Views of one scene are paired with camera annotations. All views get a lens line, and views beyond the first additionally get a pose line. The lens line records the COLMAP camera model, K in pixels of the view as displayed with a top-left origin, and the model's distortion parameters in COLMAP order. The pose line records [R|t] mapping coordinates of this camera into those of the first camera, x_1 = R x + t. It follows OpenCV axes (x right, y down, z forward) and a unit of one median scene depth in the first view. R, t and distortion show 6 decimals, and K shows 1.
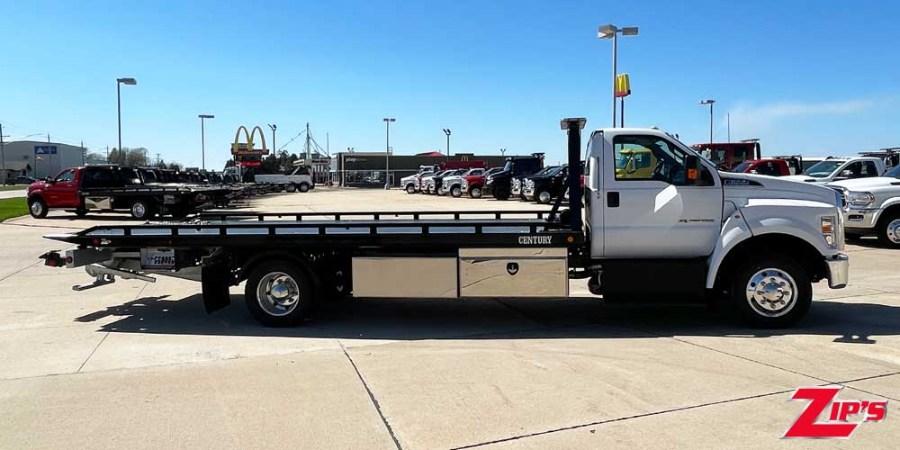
lens RADIAL K [[697.9, 0, 434.5], [0, 697.9, 226.4], [0, 0, 1]] dist [0.002164, -0.001474]
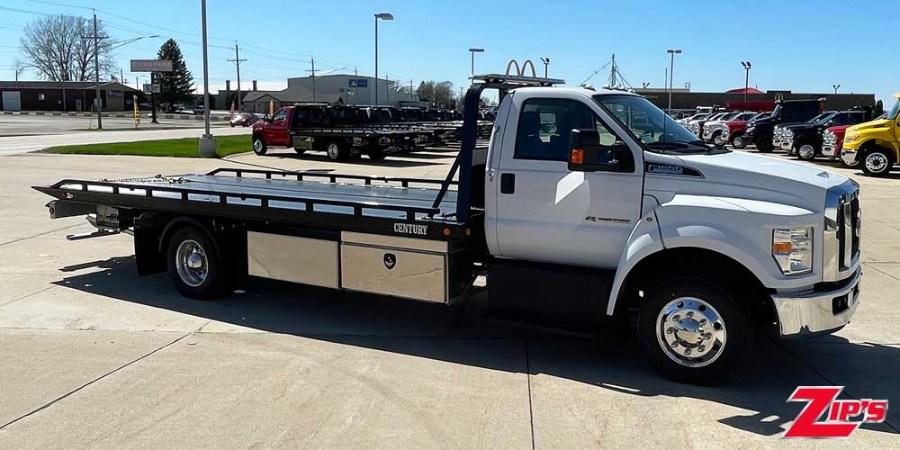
lens RADIAL K [[756.0, 0, 450.0], [0, 756.0, 225.0], [0, 0, 1]] dist [0.004828, 0.004829]
pose [[0.922191, 0.074171, -0.379556, 0.500309], [-0.045214, 0.995384, 0.084660, -0.058759], [0.384083, -0.060911, 0.921287, 0.208875]]
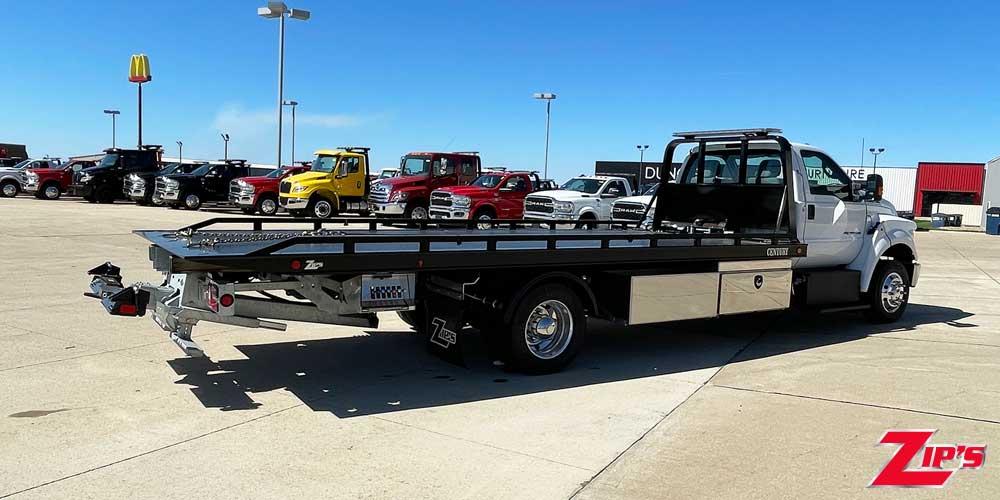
lens RADIAL K [[775.5, 0, 482.8], [0, 775.5, 251.5], [0, 0, 1]] dist [0.002164, -0.001474]
pose [[0.736384, -0.012938, 0.676440, -0.872111], [0.000515, 0.999828, 0.018562, -0.001375], [-0.676563, -0.013320, 0.736264, 0.462063]]
